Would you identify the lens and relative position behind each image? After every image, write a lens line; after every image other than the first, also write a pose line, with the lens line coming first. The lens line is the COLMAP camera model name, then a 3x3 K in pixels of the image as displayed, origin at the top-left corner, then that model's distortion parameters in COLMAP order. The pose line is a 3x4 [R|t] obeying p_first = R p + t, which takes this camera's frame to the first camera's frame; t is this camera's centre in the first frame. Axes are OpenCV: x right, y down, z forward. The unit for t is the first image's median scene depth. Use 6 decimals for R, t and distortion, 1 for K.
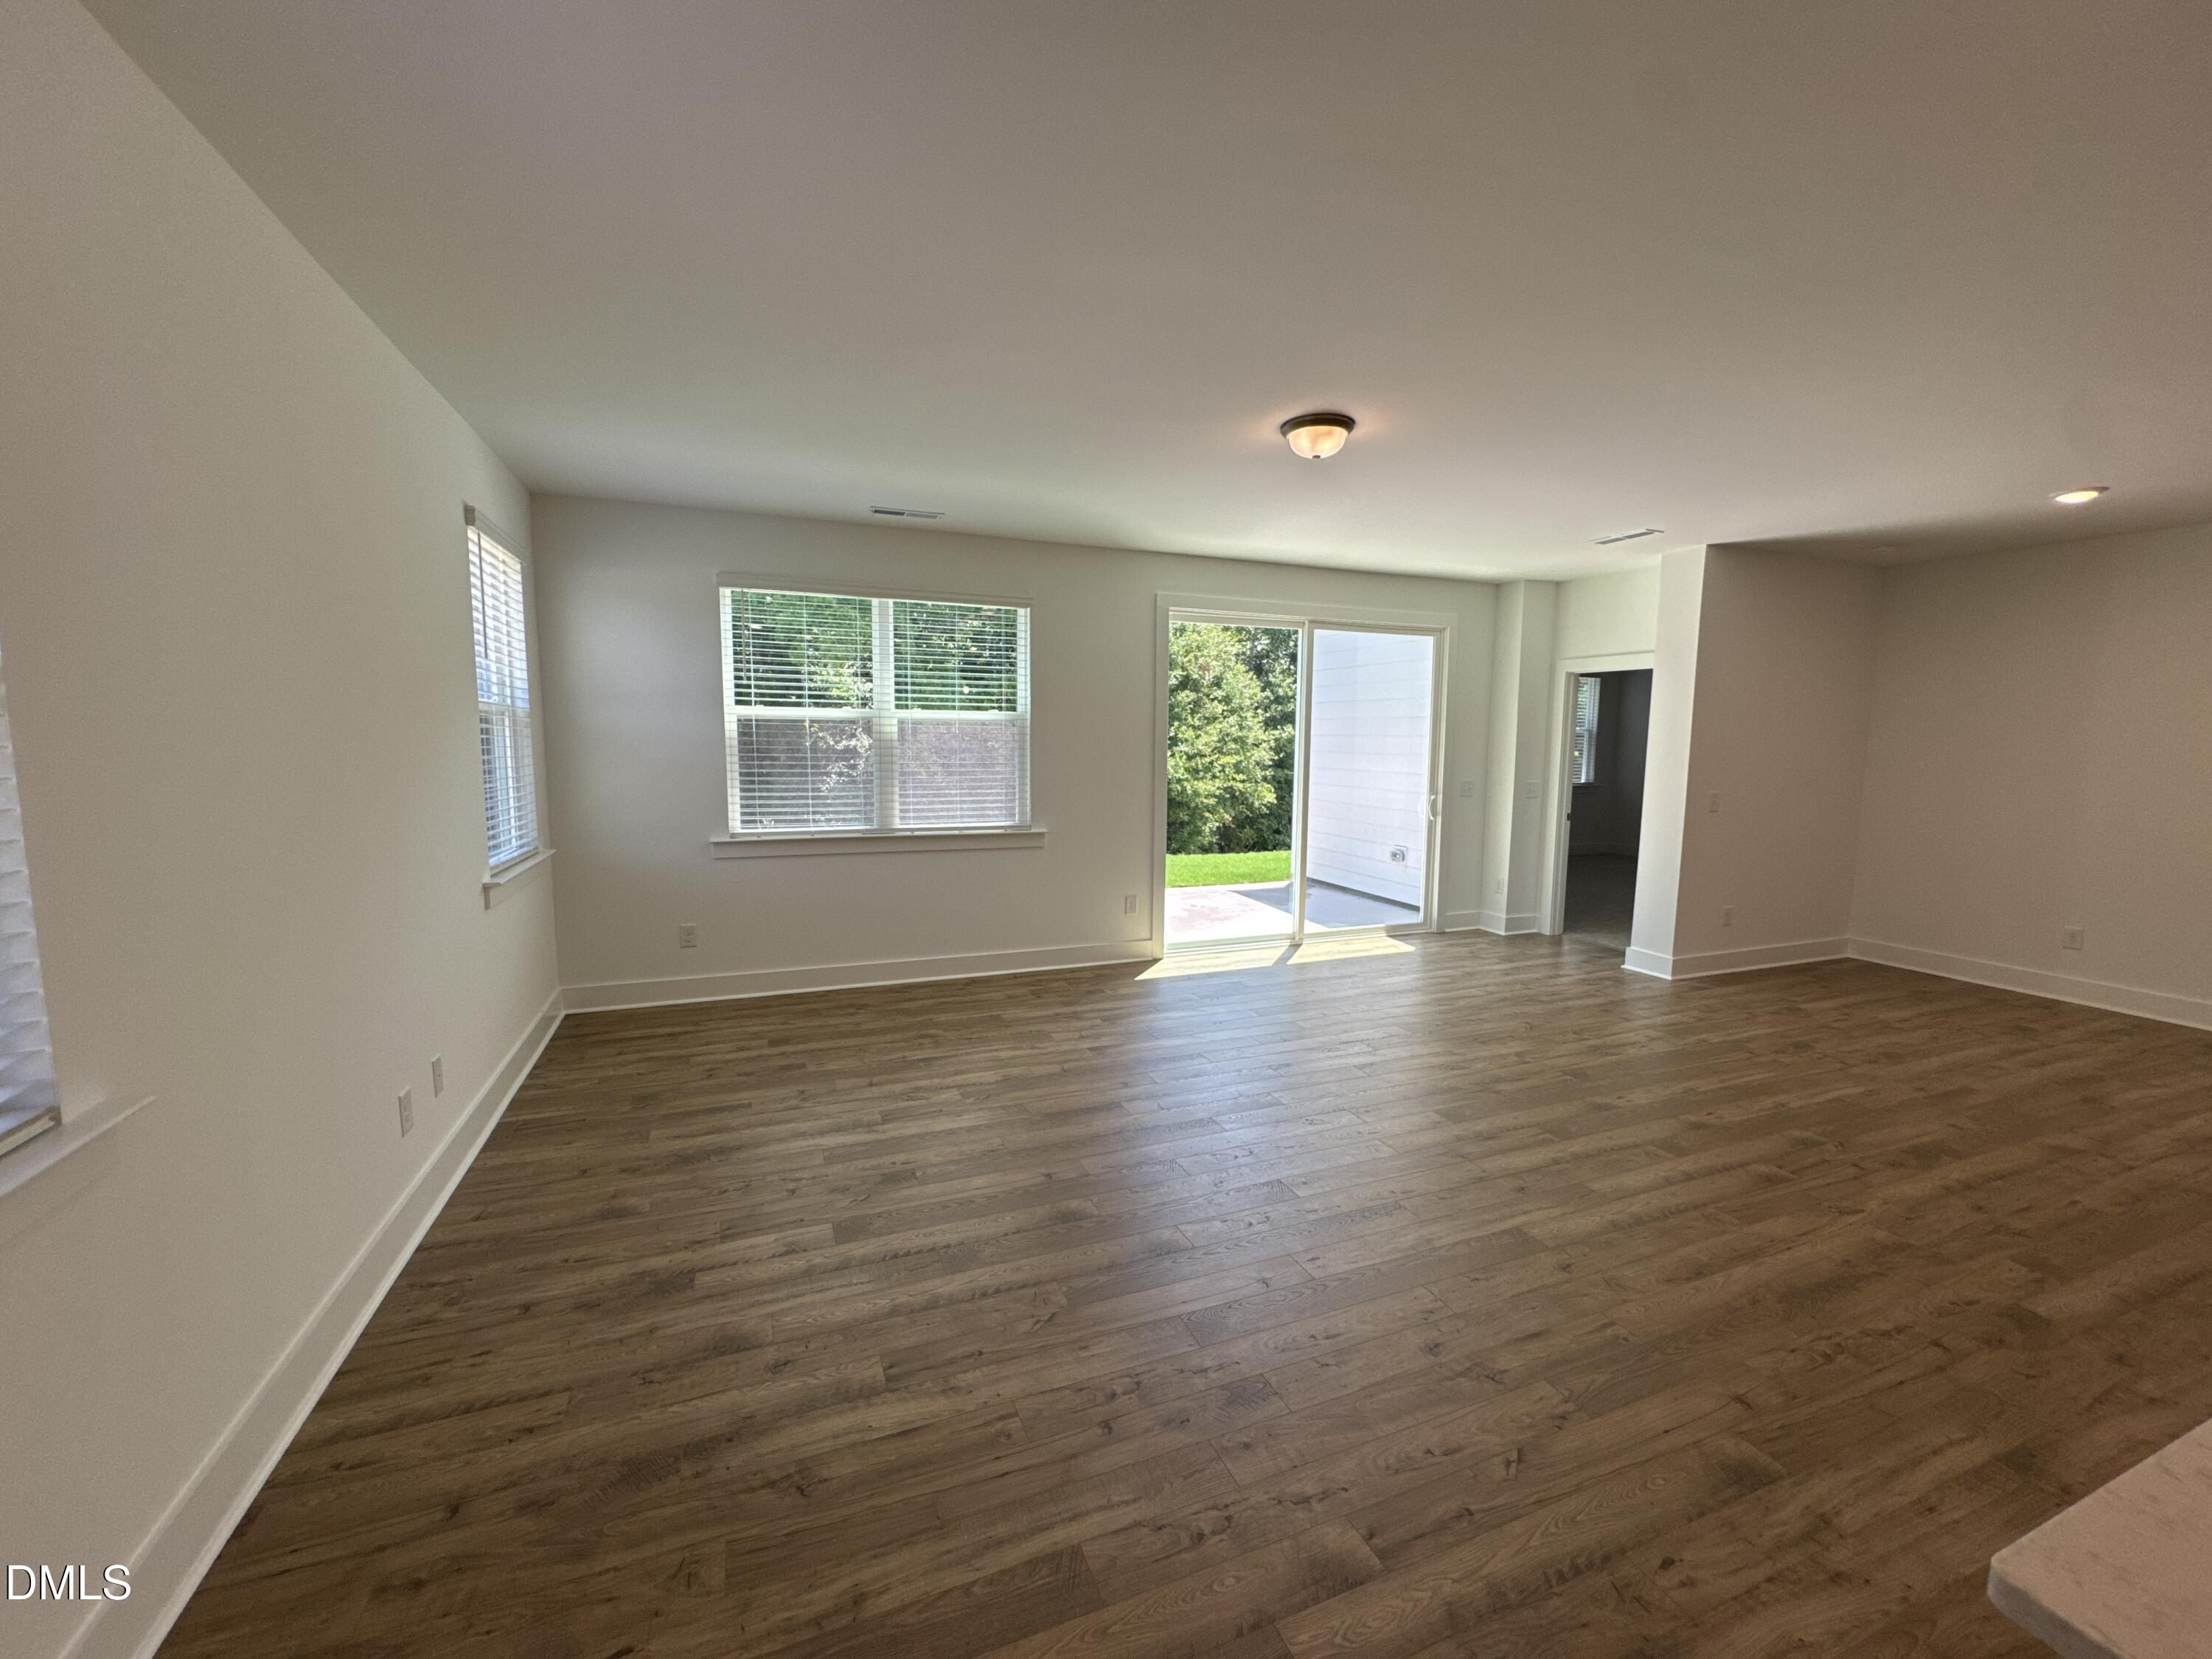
lens RADIAL K [[884.8, 0, 1106.4], [0, 884.8, 827.3], [0, 0, 1]] dist [-0.001413, 0.000512]
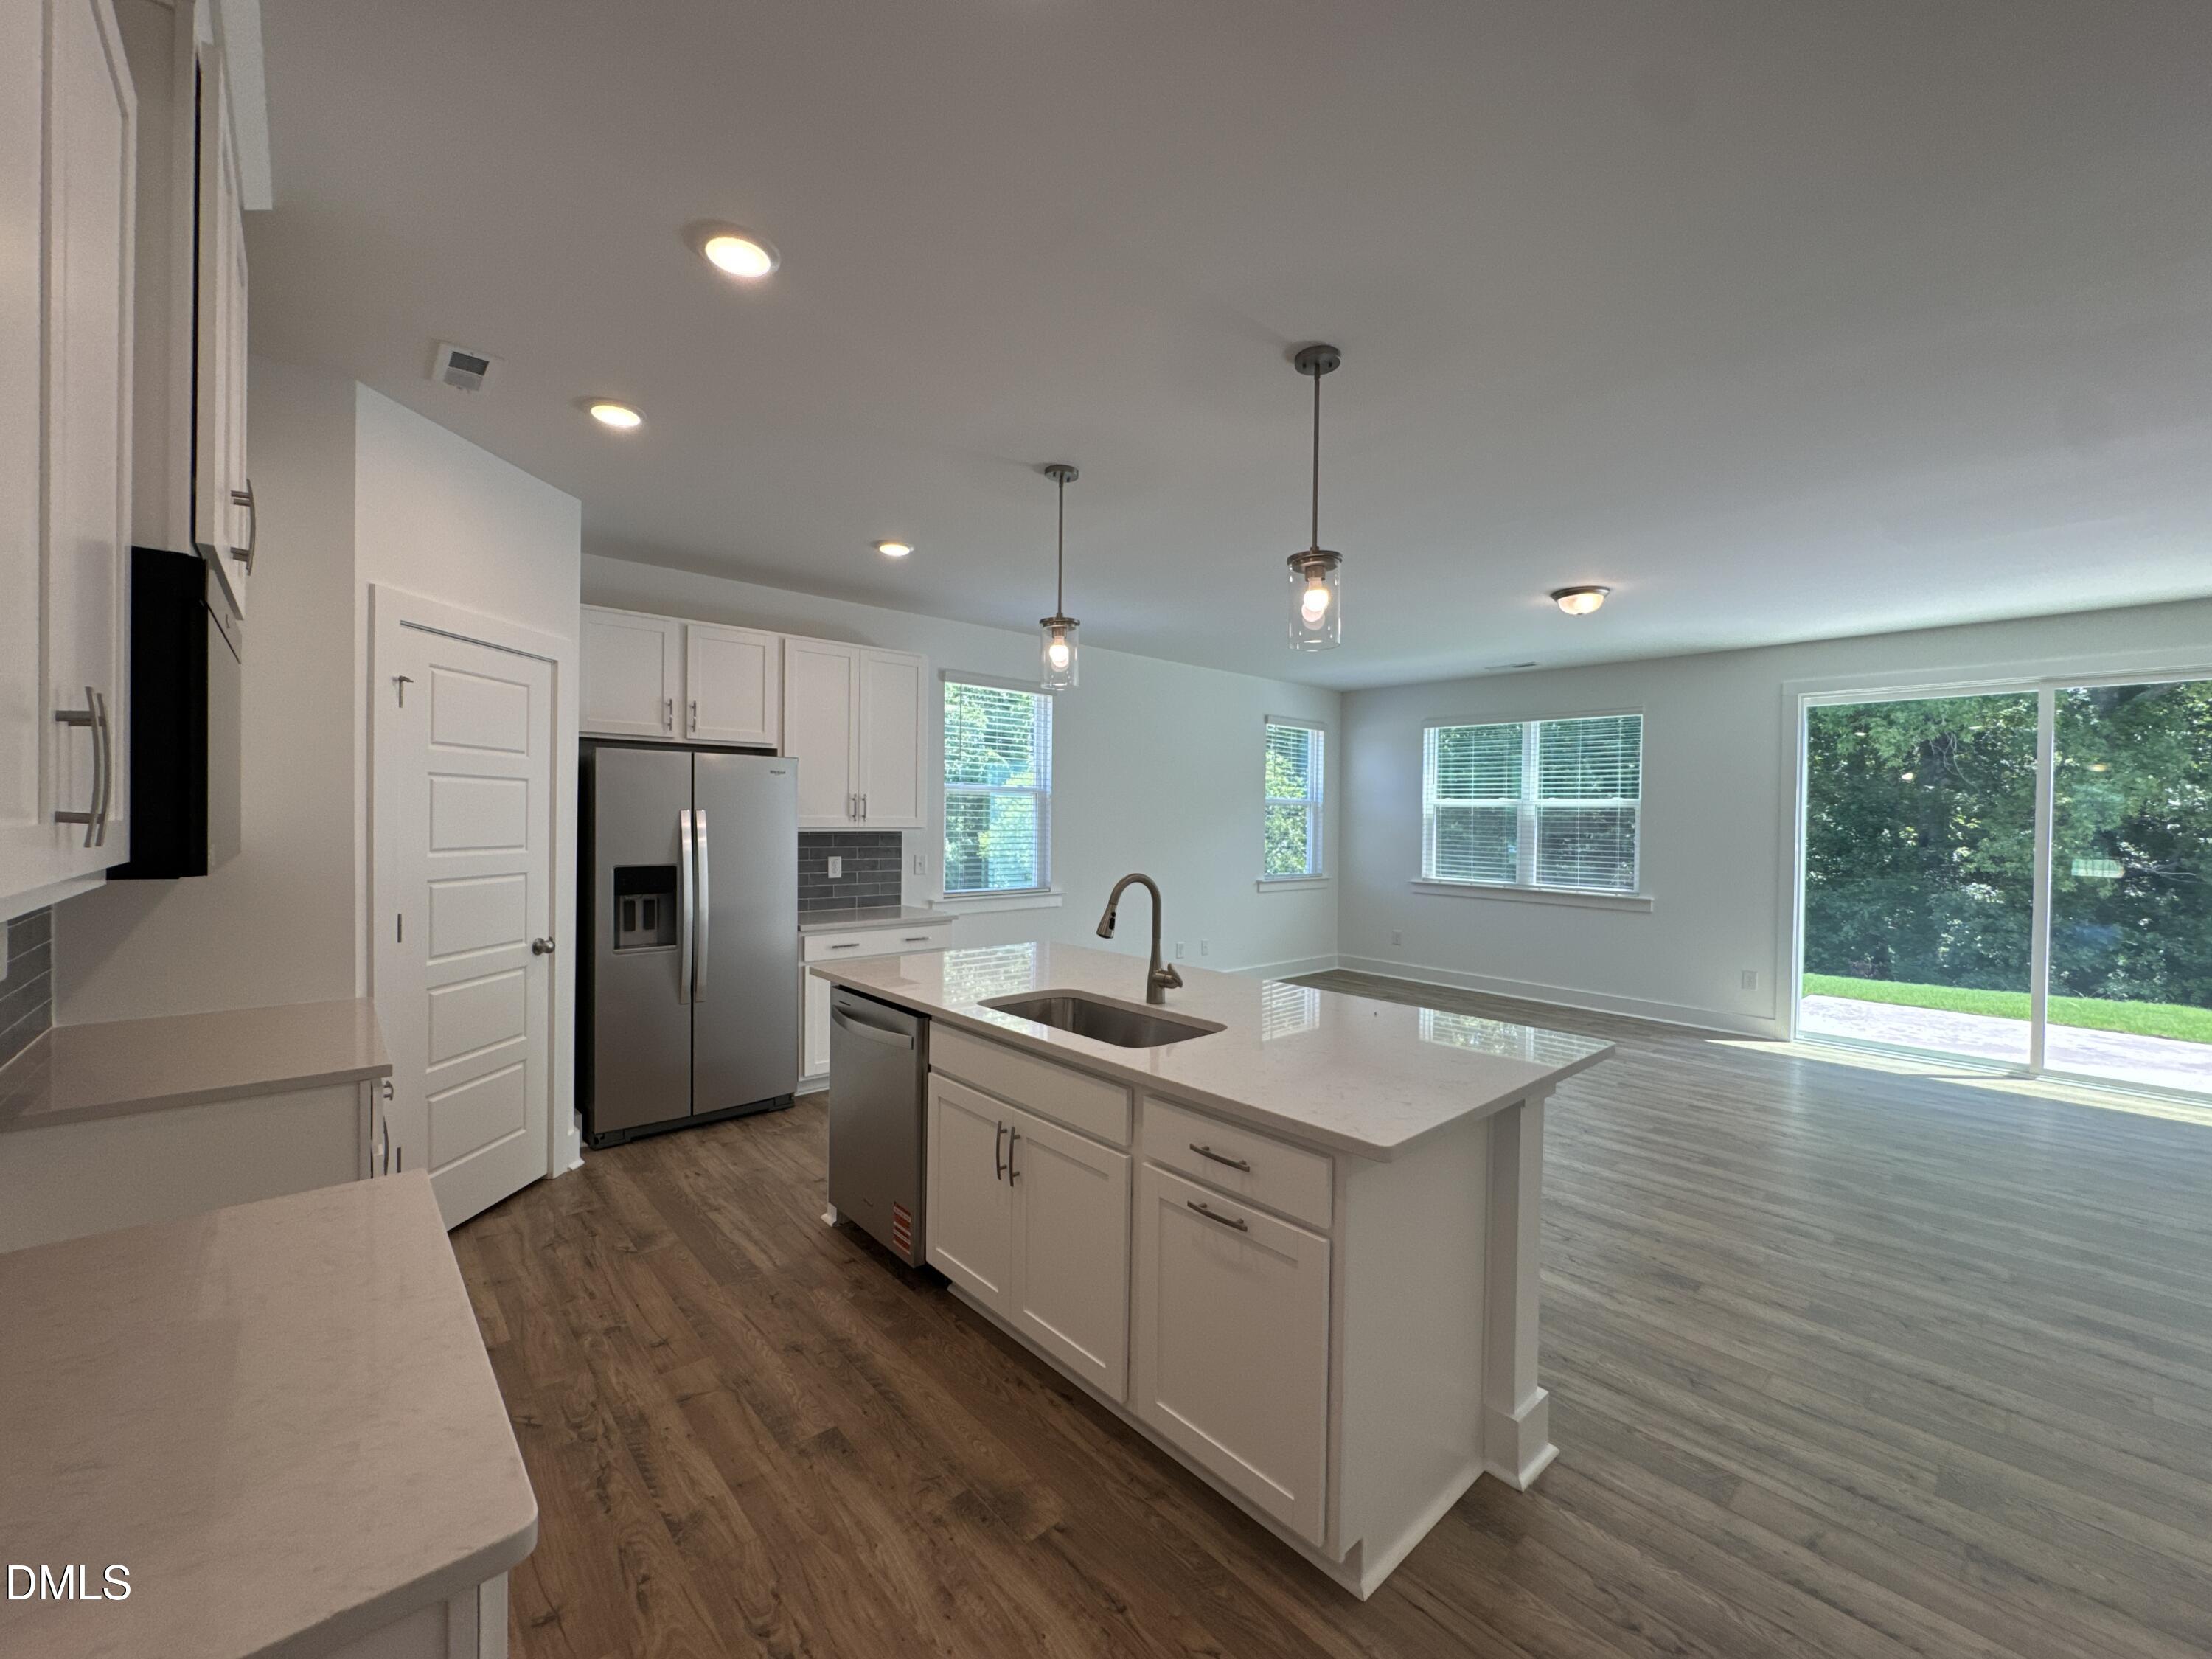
lens RADIAL K [[884.8, 0, 1106.4], [0, 884.8, 827.3], [0, 0, 1]] dist [-0.001413, 0.000512]
pose [[0.344433, 0.006115, -0.938791, 0.999576], [-0.107009, 0.993717, -0.032787, 0.033014], [0.932692, 0.111752, 0.342924, -0.112046]]
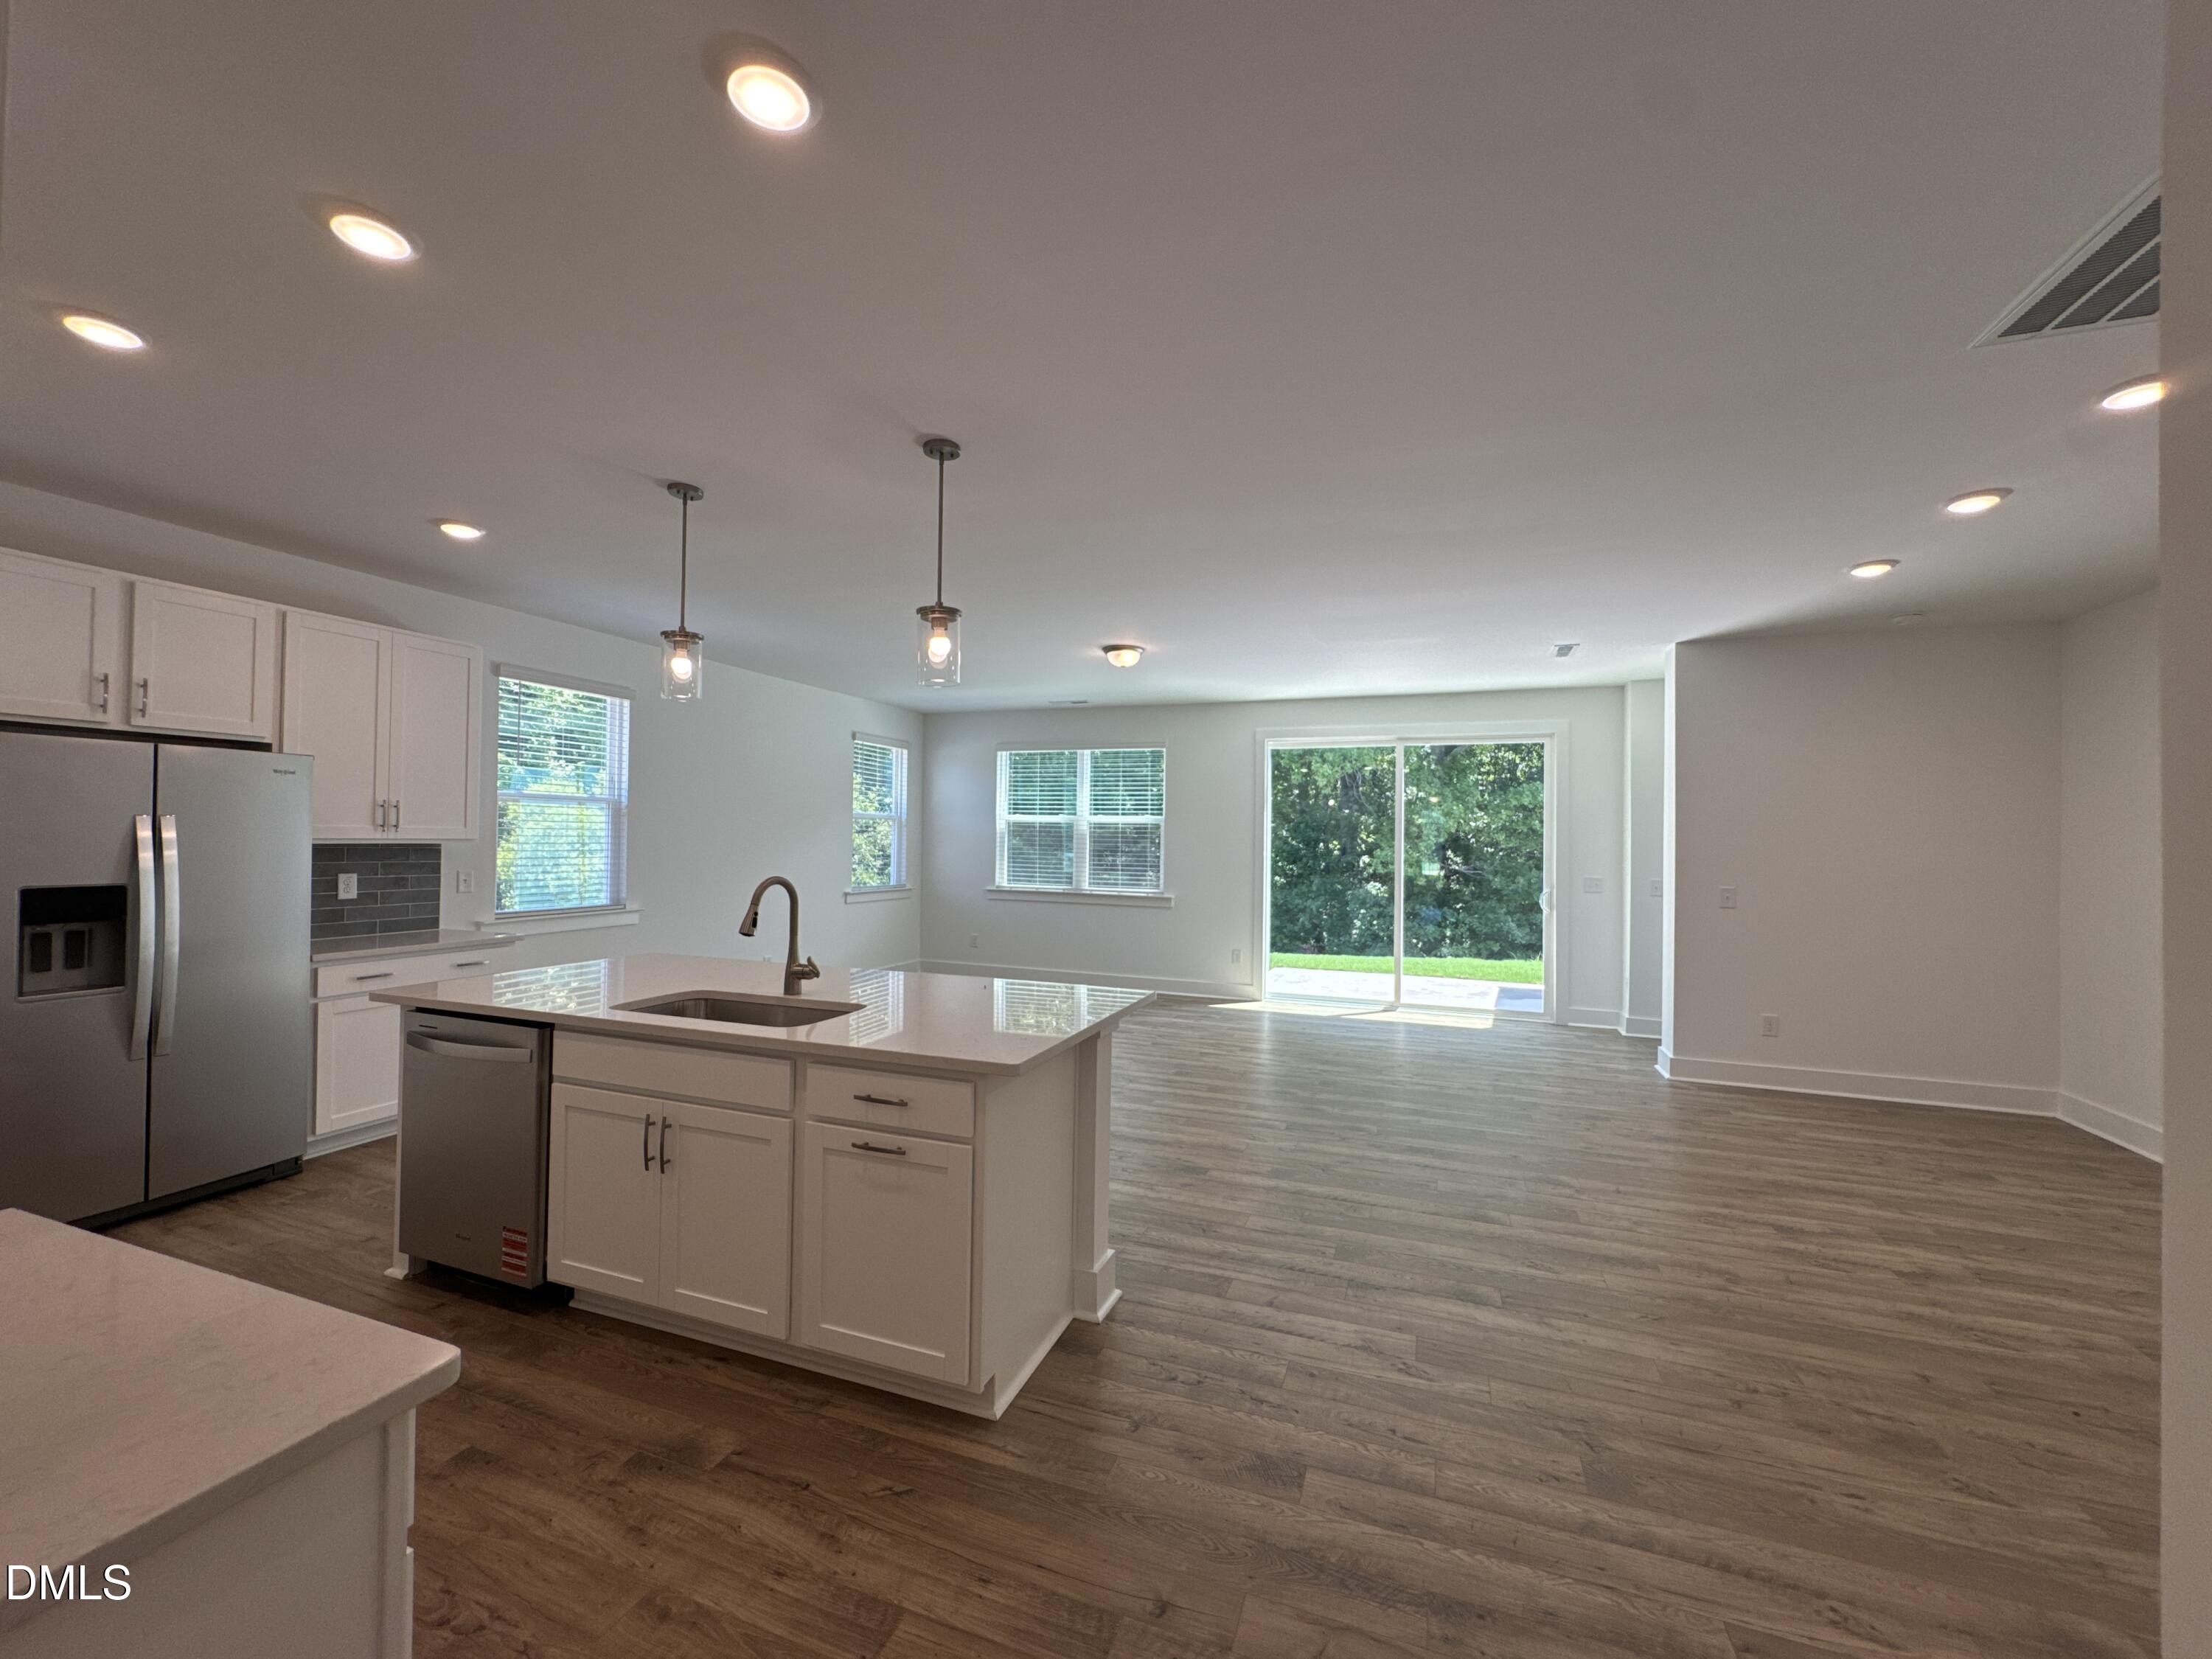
lens RADIAL K [[884.8, 0, 1106.4], [0, 884.8, 827.3], [0, 0, 1]] dist [-0.001413, 0.000512]
pose [[0.740520, -0.008154, -0.671985, 1.064098], [-0.076289, 0.992443, -0.096113, 0.049868], [0.667690, 0.122439, 0.734302, -0.203813]]
